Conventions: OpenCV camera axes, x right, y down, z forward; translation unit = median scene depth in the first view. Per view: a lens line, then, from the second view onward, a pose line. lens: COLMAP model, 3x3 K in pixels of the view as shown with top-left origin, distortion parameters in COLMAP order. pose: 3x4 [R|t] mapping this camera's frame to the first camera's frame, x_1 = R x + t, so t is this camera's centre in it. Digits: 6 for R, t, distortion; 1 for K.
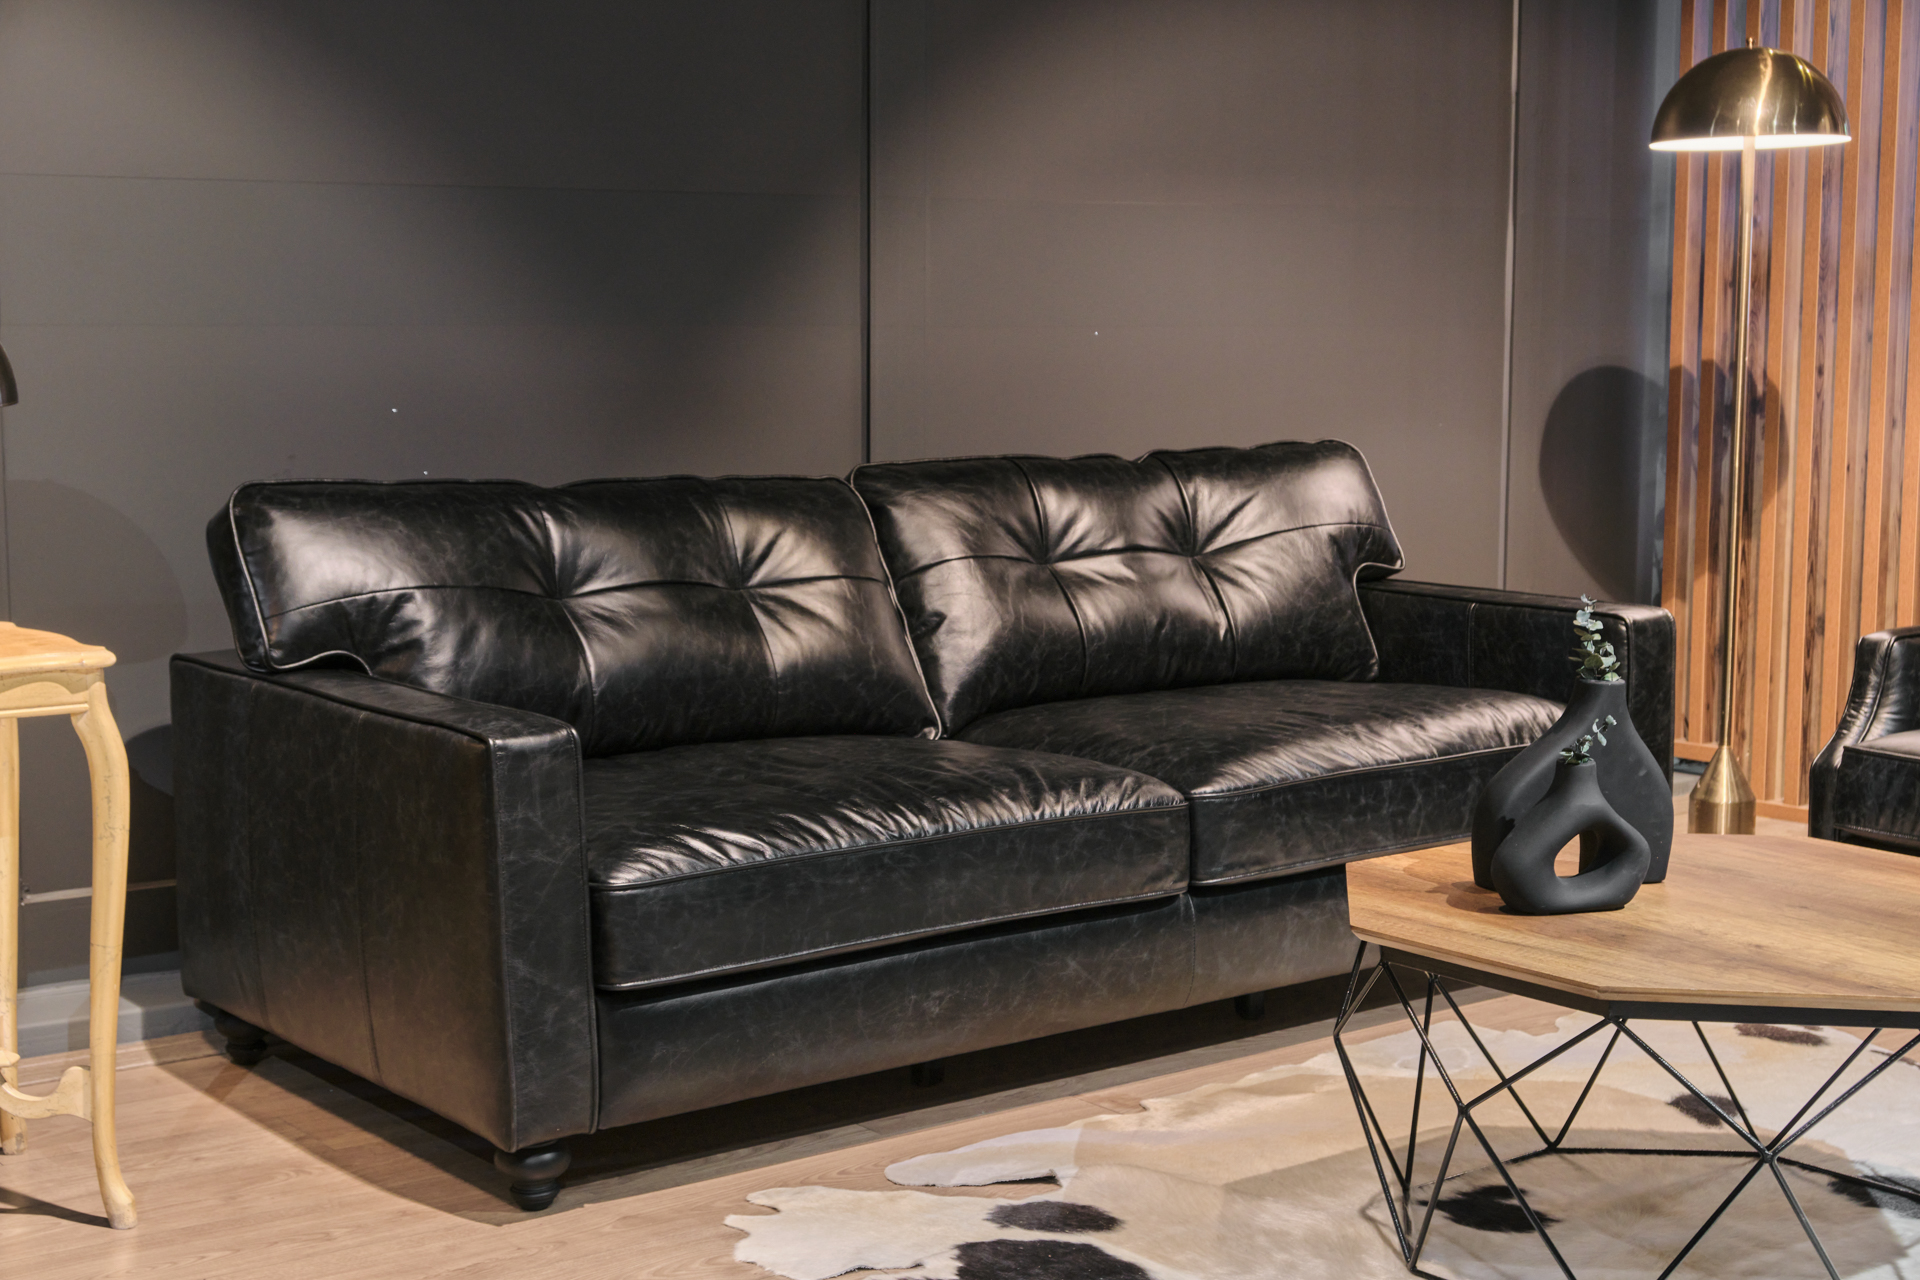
lens RADIAL K [[2784.6, 0, 958.9], [0, 2784.6, 673.5], [0, 0, 1]] dist [-0.024817, -0.046125]
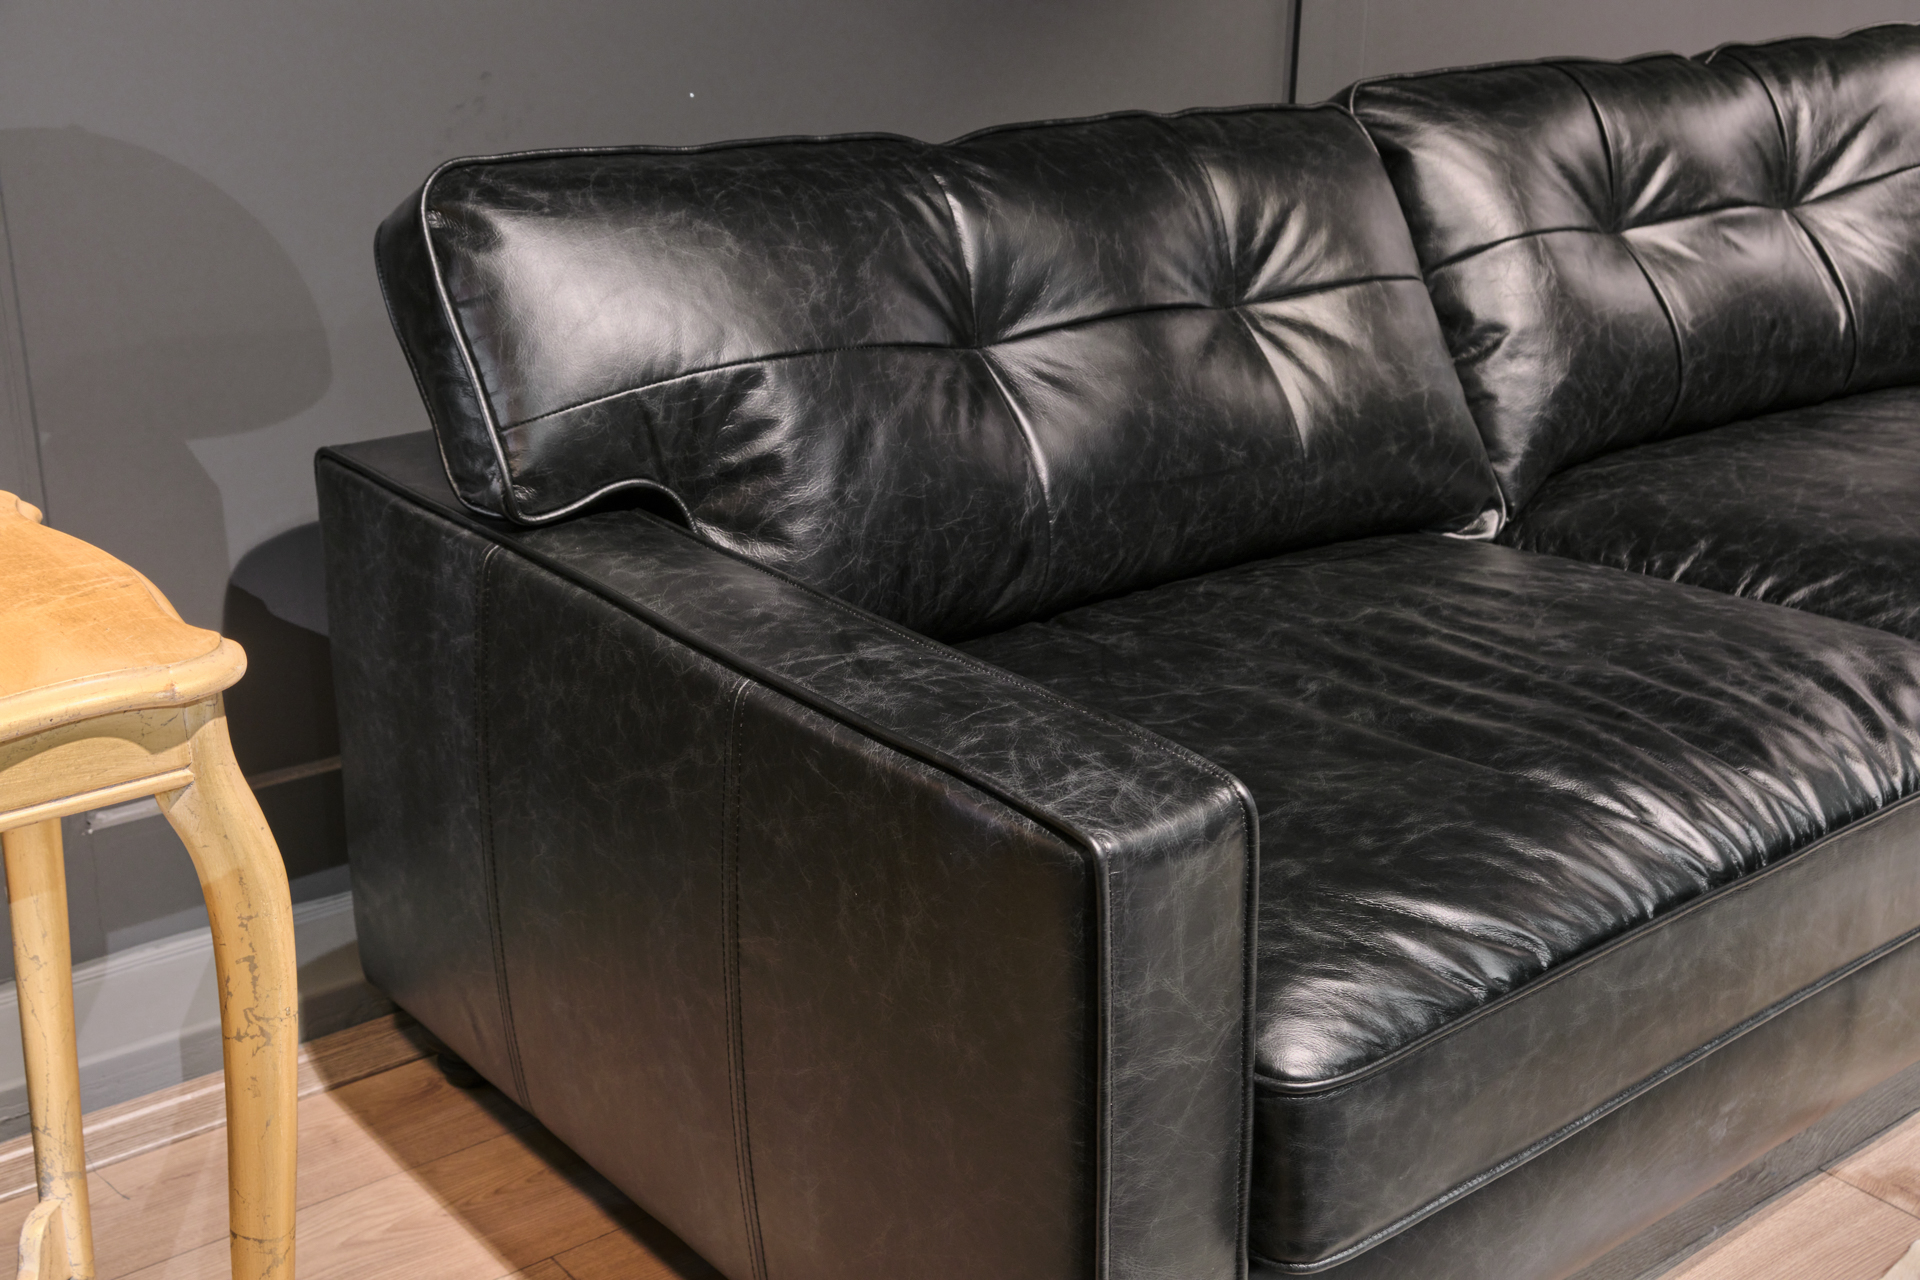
lens RADIAL K [[2277.2, 0, 960.0], [0, 2277.2, 640.0], [0, 0, 1]] dist [-0.050142, 0.296956]
pose [[0.999492, -0.000610, 0.031879, -0.154668], [-0.006483, 0.975044, 0.221915, -0.069468], [-0.031219, -0.222009, 0.974545, 0.493833]]
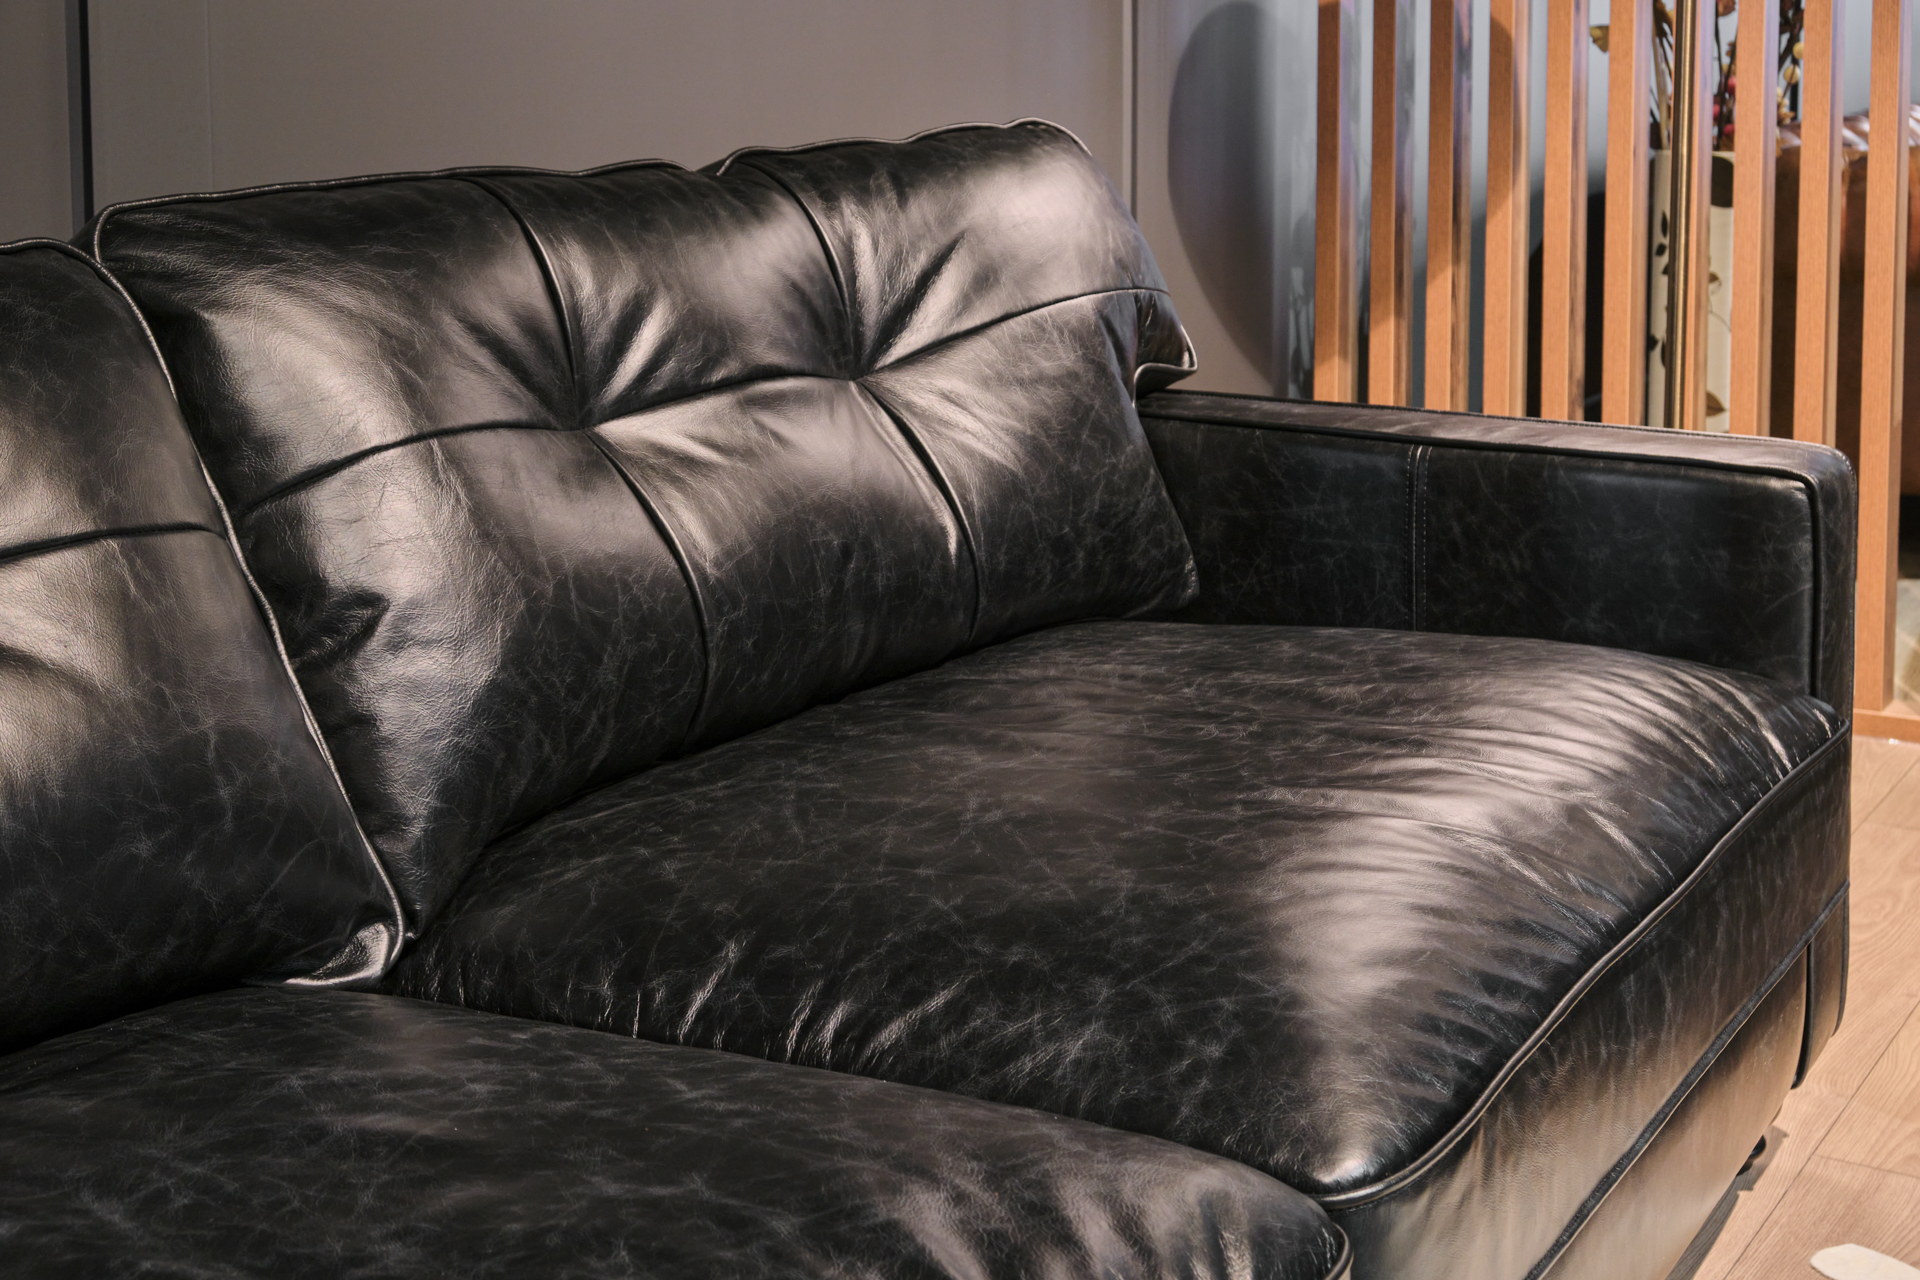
lens RADIAL K [[2580.8, 0, 953.3], [0, 2580.8, 254.9], [0, 0, 1]] dist [-0.007905, -0.064973]
pose [[0.936264, -0.037812, 0.349257, -0.055050], [0.051008, 0.998287, -0.028661, -0.055763], [-0.347575, 0.044649, 0.936588, 0.671810]]
